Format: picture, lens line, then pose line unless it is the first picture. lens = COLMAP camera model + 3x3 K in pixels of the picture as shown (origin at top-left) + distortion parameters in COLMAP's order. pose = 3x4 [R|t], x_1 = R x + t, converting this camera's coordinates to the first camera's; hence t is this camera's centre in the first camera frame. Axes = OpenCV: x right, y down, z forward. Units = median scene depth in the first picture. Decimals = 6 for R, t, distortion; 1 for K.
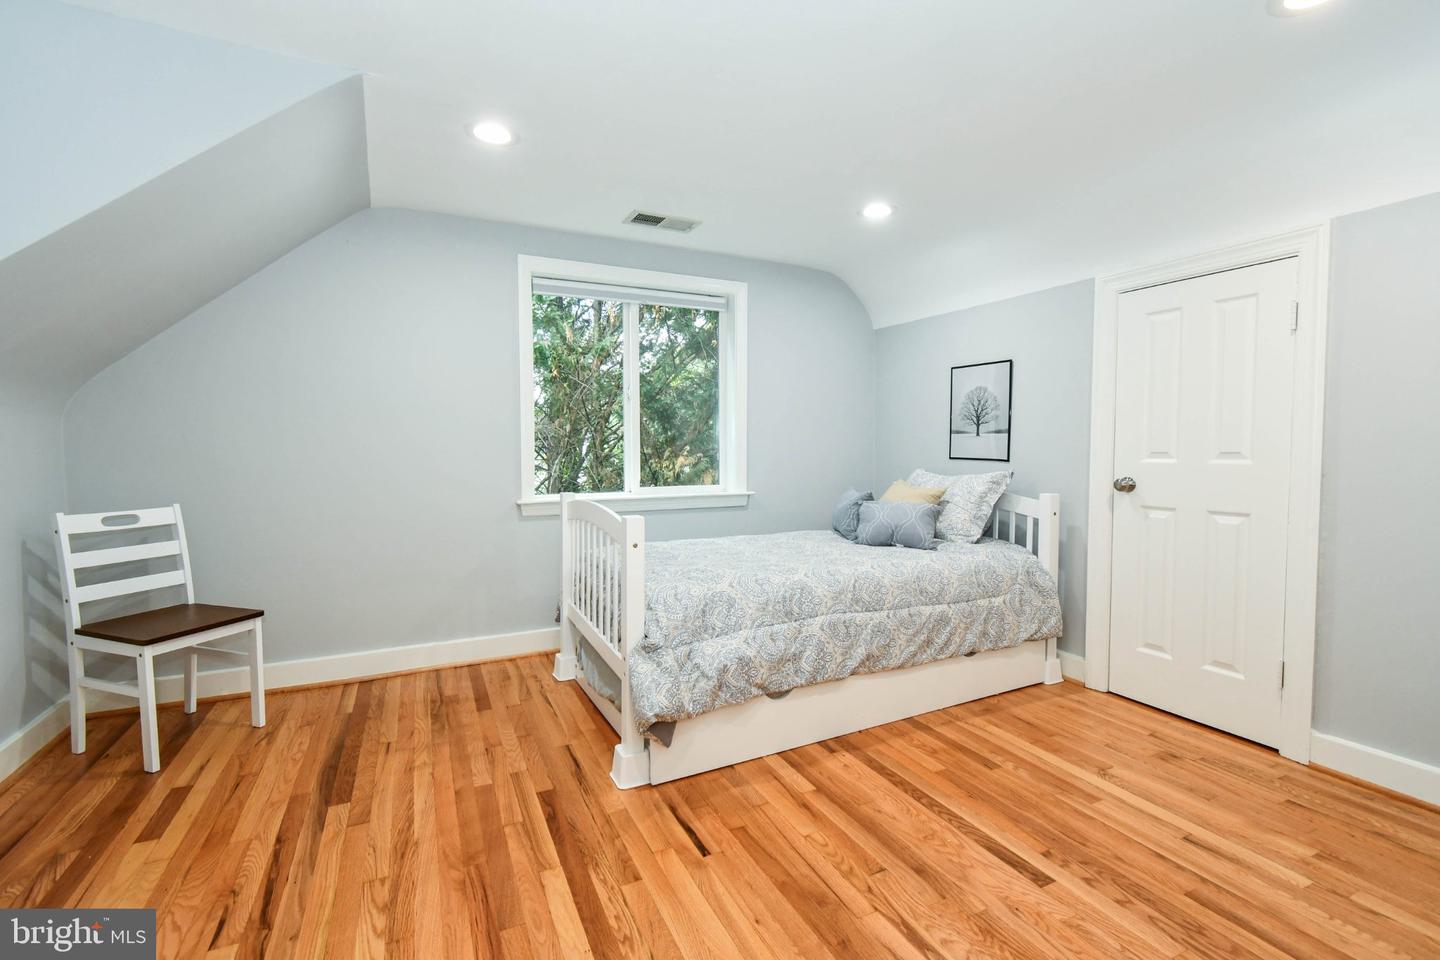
lens RADIAL K [[638.3, 0, 719.8], [0, 638.3, 478.8], [0, 0, 1]] dist [0.001197, -0.000753]
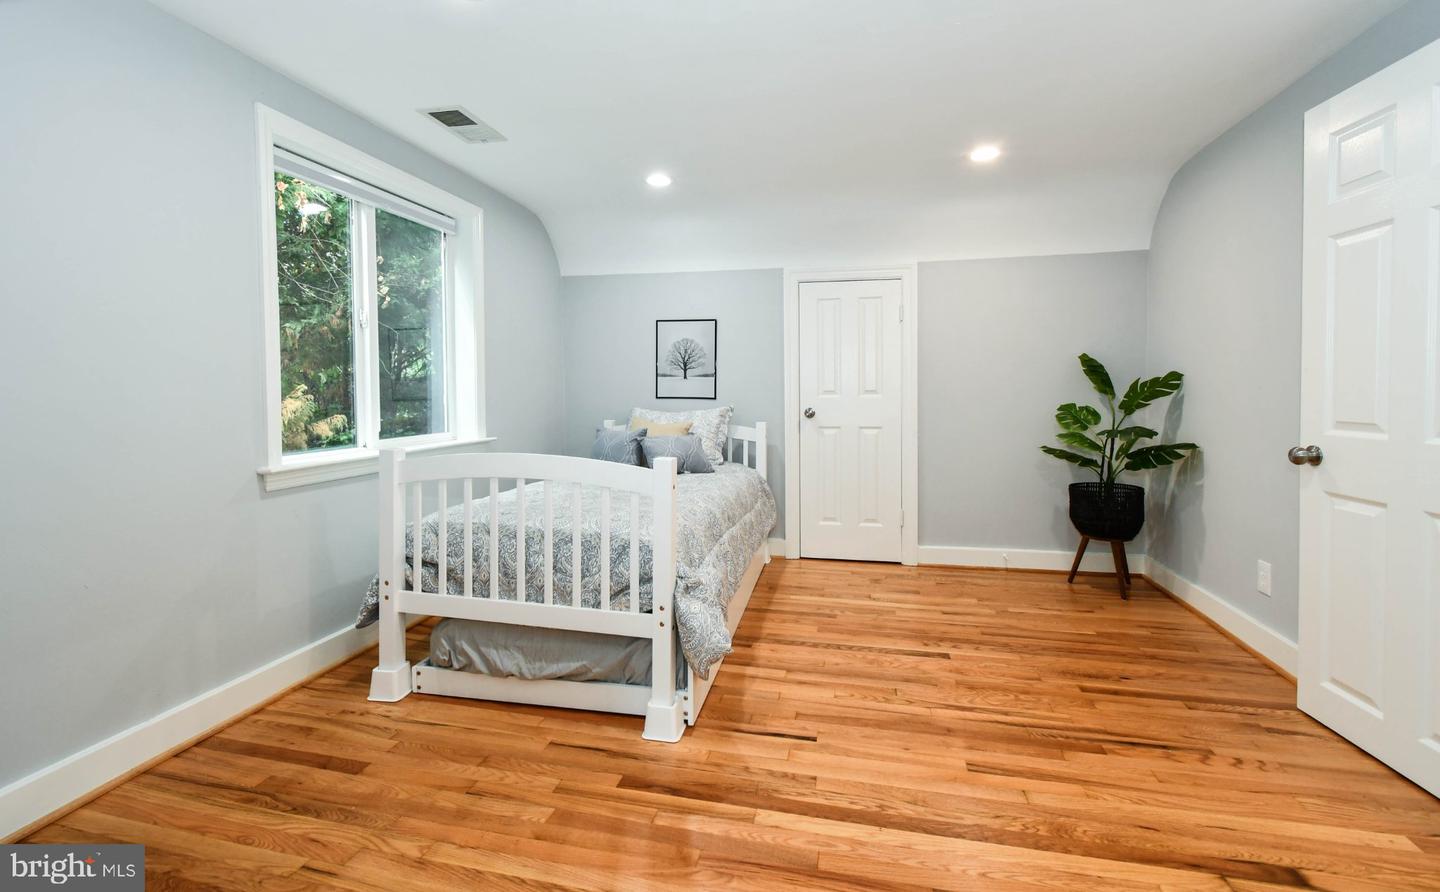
lens RADIAL K [[635.4, 0, 712.1], [0, 635.4, 407.8], [0, 0, 1]] dist [-0.001275, 0.000079]
pose [[0.627571, -0.025917, 0.778128, -0.628903], [0.044135, 0.999023, -0.002321, -0.008497], [-0.777308, 0.035799, 0.628101, 0.250892]]
